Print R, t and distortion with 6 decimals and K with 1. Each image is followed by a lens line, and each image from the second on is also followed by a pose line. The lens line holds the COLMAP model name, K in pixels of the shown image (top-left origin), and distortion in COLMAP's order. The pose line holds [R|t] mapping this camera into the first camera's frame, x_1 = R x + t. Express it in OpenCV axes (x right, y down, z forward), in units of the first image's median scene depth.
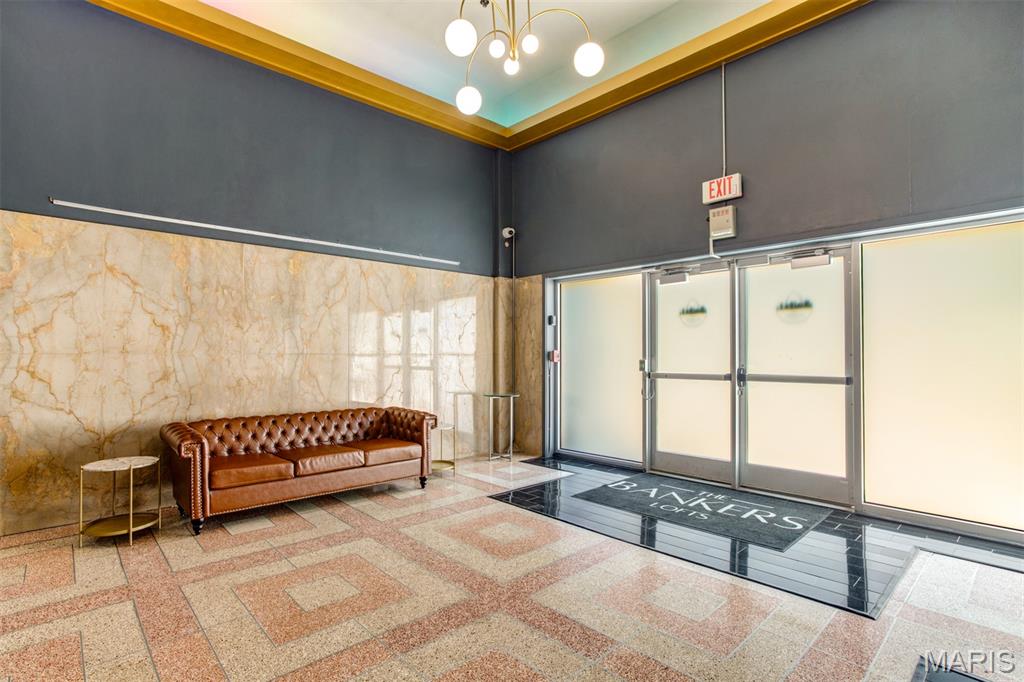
lens RADIAL K [[506.3, 0, 497.2], [0, 506.3, 350.0], [0, 0, 1]] dist [-0.042268, 0.038926]
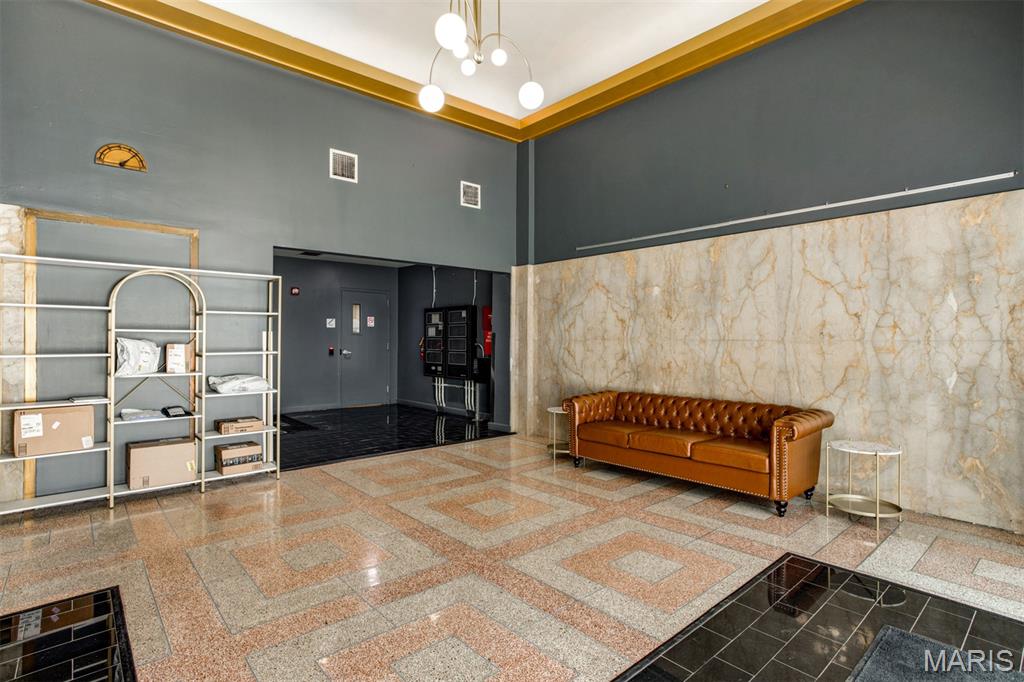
lens RADIAL K [[506.3, 0, 512.0], [0, 506.3, 341.0], [0, 0, 1]] dist [-0.032494, 0.000111]
pose [[-0.005711, -0.001274, -0.999983, 0.627100], [0.006656, 0.999977, -0.001312, 0.008120], [0.999962, -0.006663, -0.005702, 0.621009]]
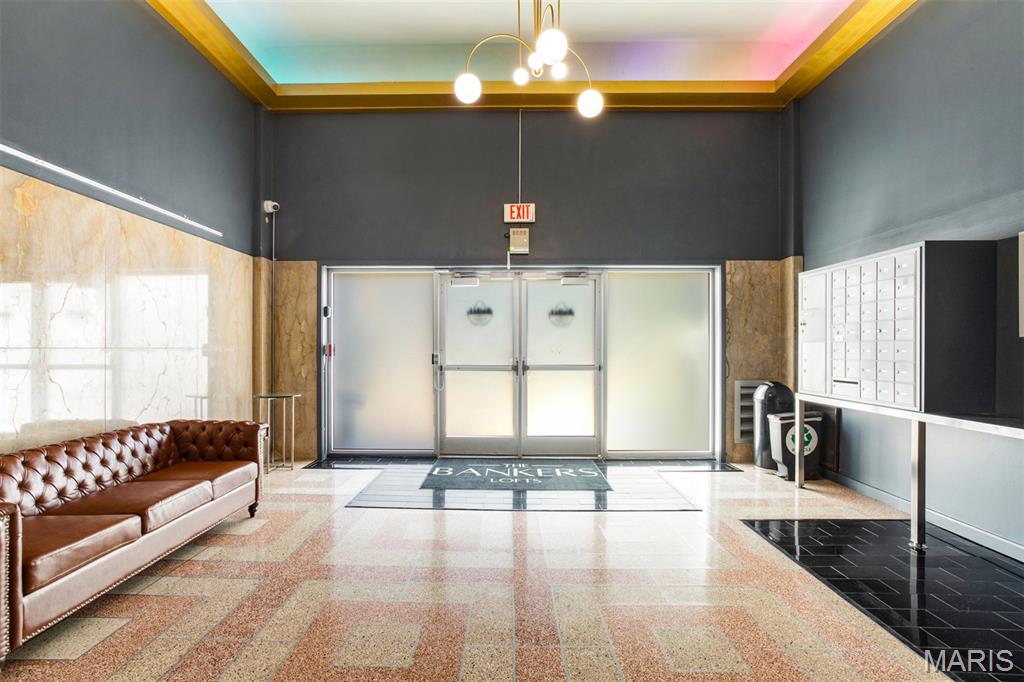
lens RADIAL K [[506.3, 0, 497.2], [0, 506.3, 350.0], [0, 0, 1]] dist [-0.042268, 0.038926]
pose [[0.693326, -0.000384, 0.720624, -0.462199], [-0.008943, 0.999918, 0.009137, 0.000222], [-0.720568, -0.012780, 0.693266, 0.182547]]
